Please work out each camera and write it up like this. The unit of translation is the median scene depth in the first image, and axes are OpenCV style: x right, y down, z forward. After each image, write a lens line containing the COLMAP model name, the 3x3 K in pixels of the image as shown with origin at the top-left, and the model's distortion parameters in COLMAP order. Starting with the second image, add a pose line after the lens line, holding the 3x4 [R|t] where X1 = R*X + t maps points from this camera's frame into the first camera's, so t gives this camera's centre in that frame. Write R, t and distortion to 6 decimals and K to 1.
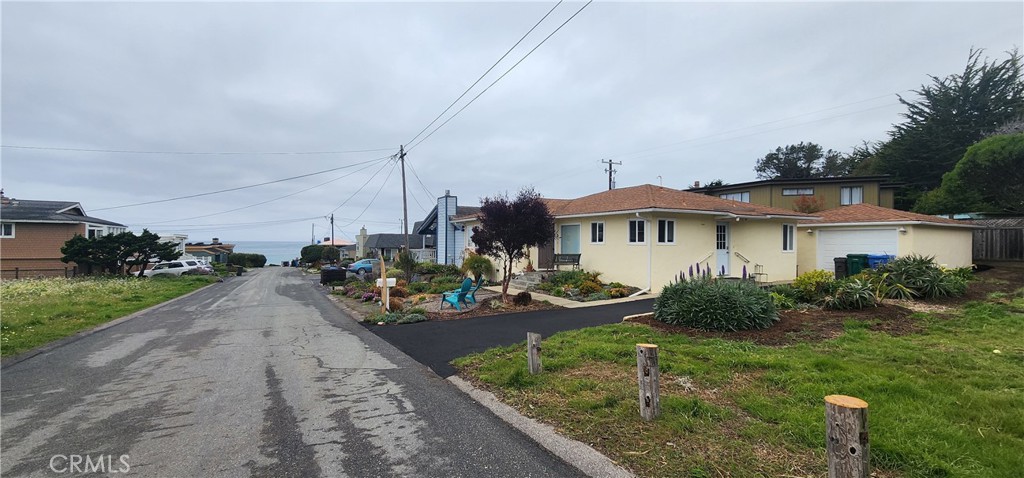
lens RADIAL K [[419.7, 0, 512.0], [0, 419.7, 239.0], [0, 0, 1]] dist [0.001302, 0.000155]
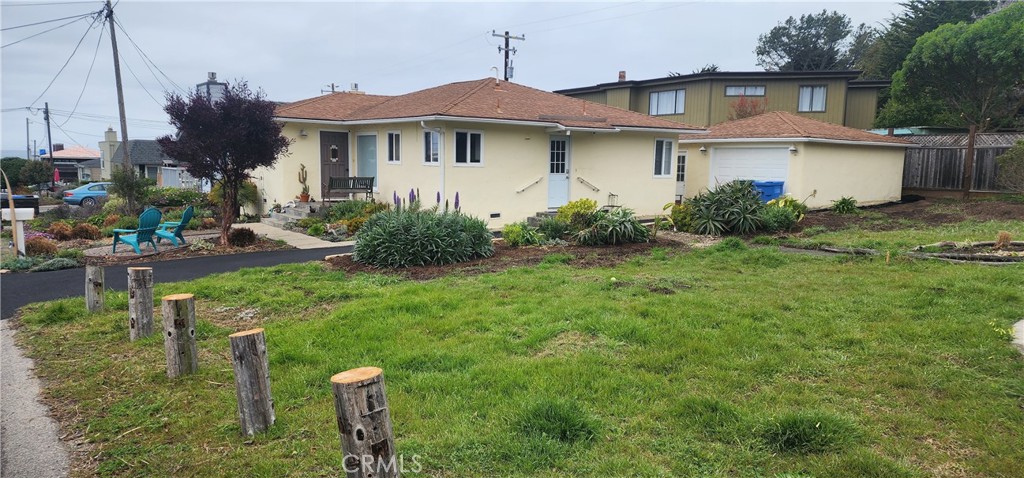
lens RADIAL K [[671.2, 0, 524.2], [0, 671.2, 250.2], [0, 0, 1]] dist [0.097276, -0.095608]
pose [[0.988260, -0.007601, 0.152594, 0.257764], [-0.014038, 0.990020, 0.140227, -0.006376], [-0.152137, -0.140723, 0.978290, -0.179440]]
